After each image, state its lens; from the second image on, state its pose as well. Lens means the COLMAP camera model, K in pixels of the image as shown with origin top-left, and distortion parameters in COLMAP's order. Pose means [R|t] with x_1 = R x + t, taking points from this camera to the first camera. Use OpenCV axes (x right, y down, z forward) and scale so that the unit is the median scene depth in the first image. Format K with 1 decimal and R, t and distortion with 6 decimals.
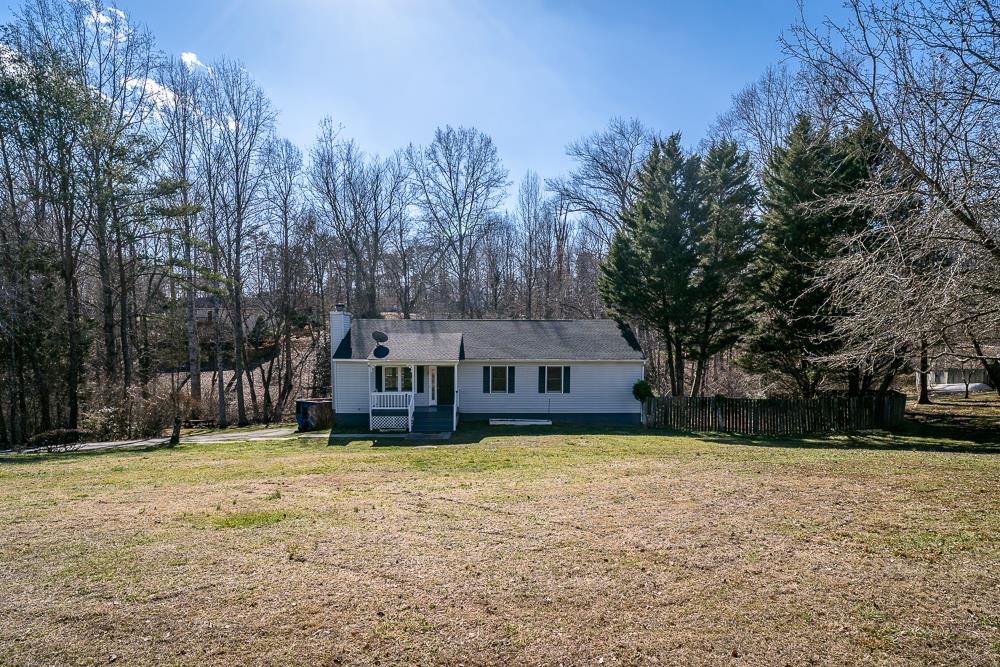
lens RADIAL K [[512.6, 0, 500.2], [0, 512.6, 336.2], [0, 0, 1]] dist [-0.005515, -0.000576]
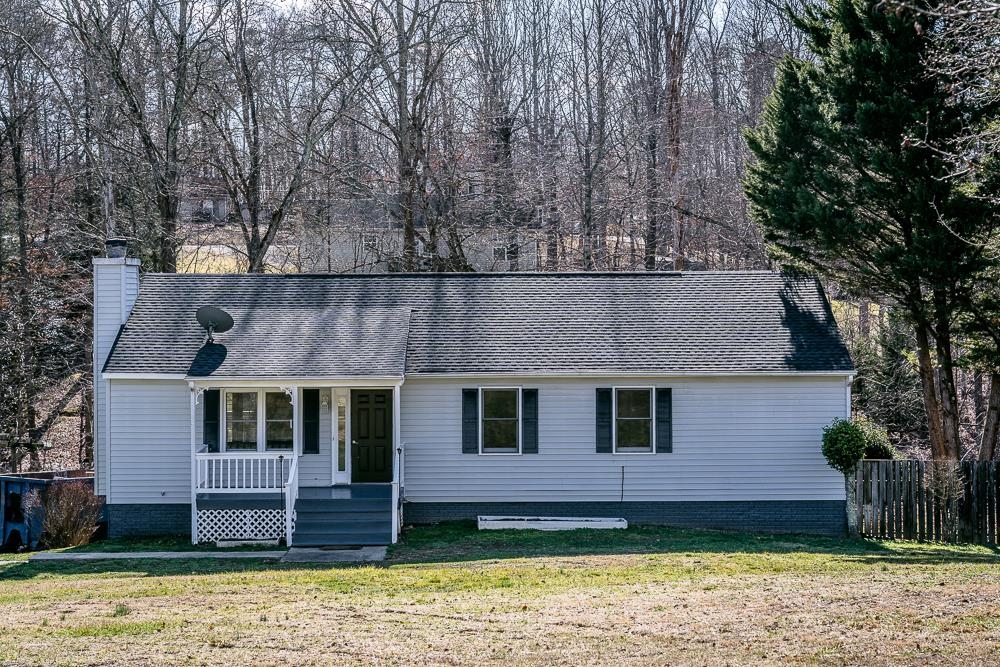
lens RADIAL K [[1741.9, 0, 500.0], [0, 1741.9, 333.5], [0, 0, 1]] dist [0.019492, 0.070993]
pose [[0.999827, -0.007412, -0.017077, 0.021544], [0.007995, 0.999378, 0.034351, -0.034099], [0.016812, -0.034482, 0.999264, -0.402664]]
